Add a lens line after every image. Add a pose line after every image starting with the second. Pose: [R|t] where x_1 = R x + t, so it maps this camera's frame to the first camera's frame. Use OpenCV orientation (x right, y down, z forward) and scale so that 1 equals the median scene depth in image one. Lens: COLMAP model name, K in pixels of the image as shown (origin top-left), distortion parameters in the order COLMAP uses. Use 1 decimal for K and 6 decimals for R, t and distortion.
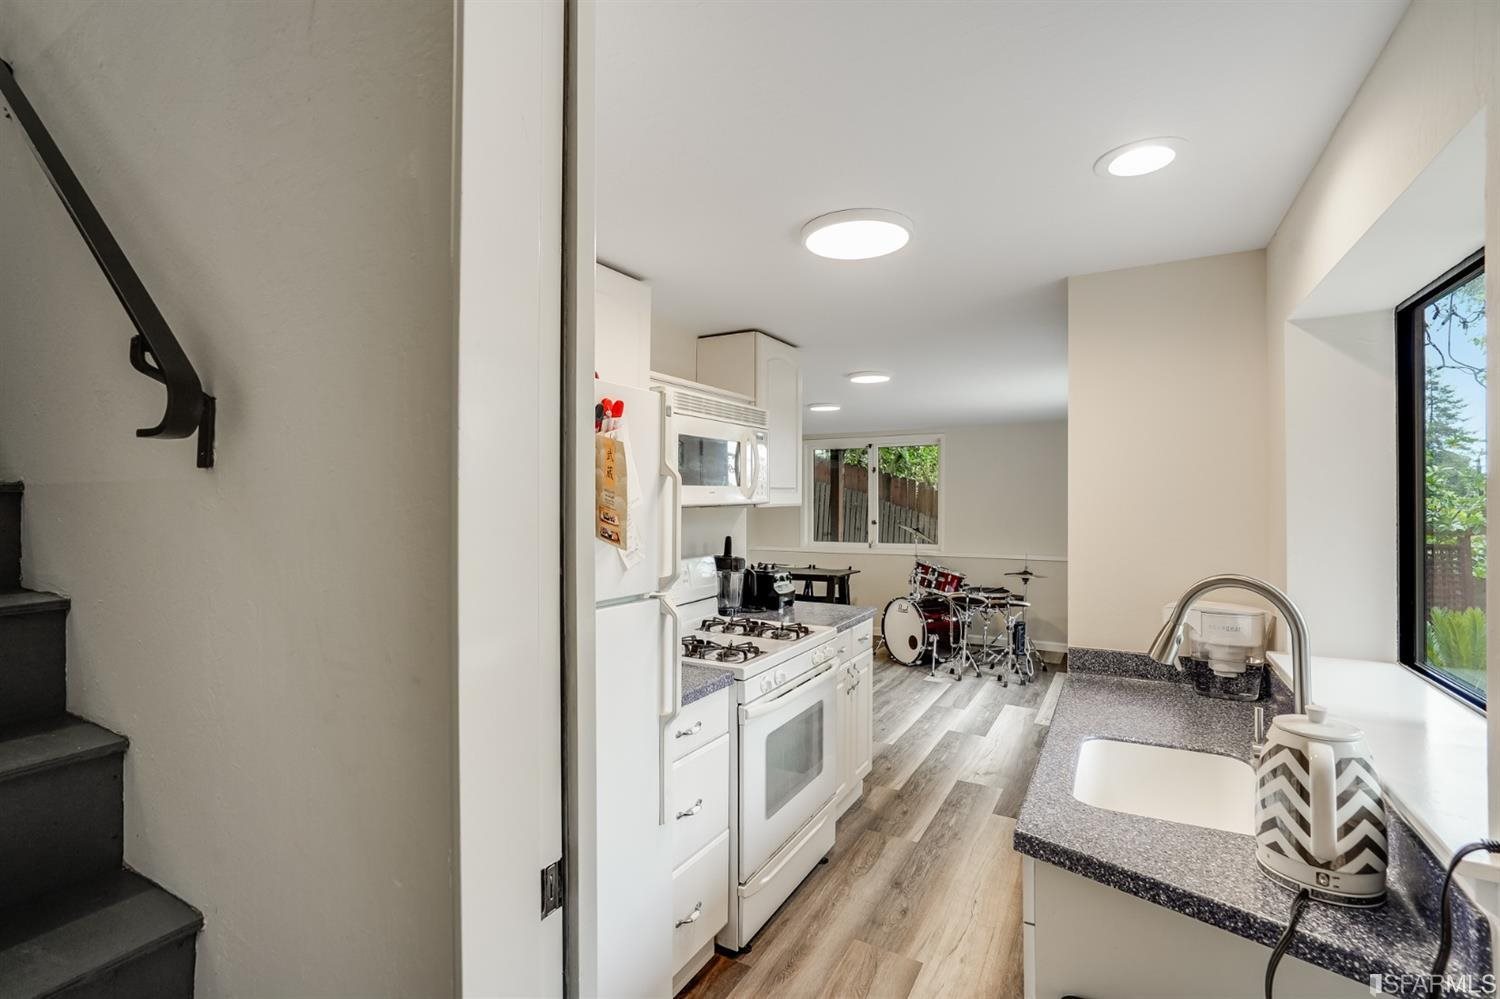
lens RADIAL K [[687.9, 0, 745.7], [0, 687.9, 507.6], [0, 0, 1]] dist [-0.052754, 0.022452]
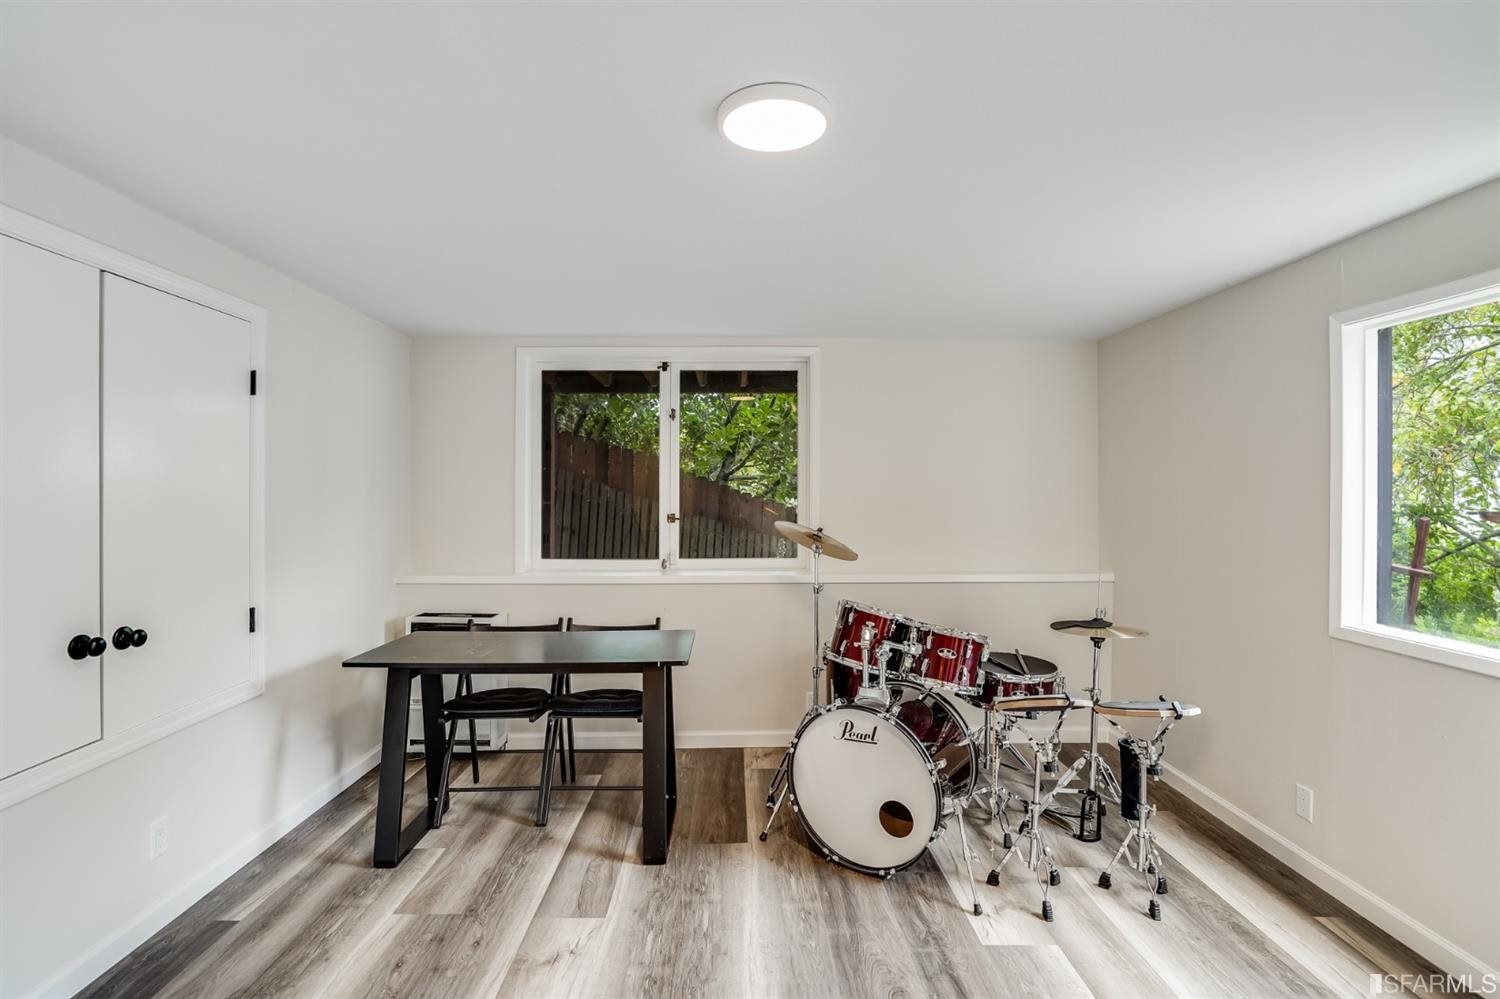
lens RADIAL K [[687.9, 0, 745.7], [0, 687.9, 507.6], [0, 0, 1]] dist [-0.052754, 0.022452]
pose [[0.854408, -0.001261, 0.519601, -0.029265], [-0.004404, 0.999944, 0.009668, 0.008365], [-0.519583, -0.010549, 0.854355, 0.541044]]
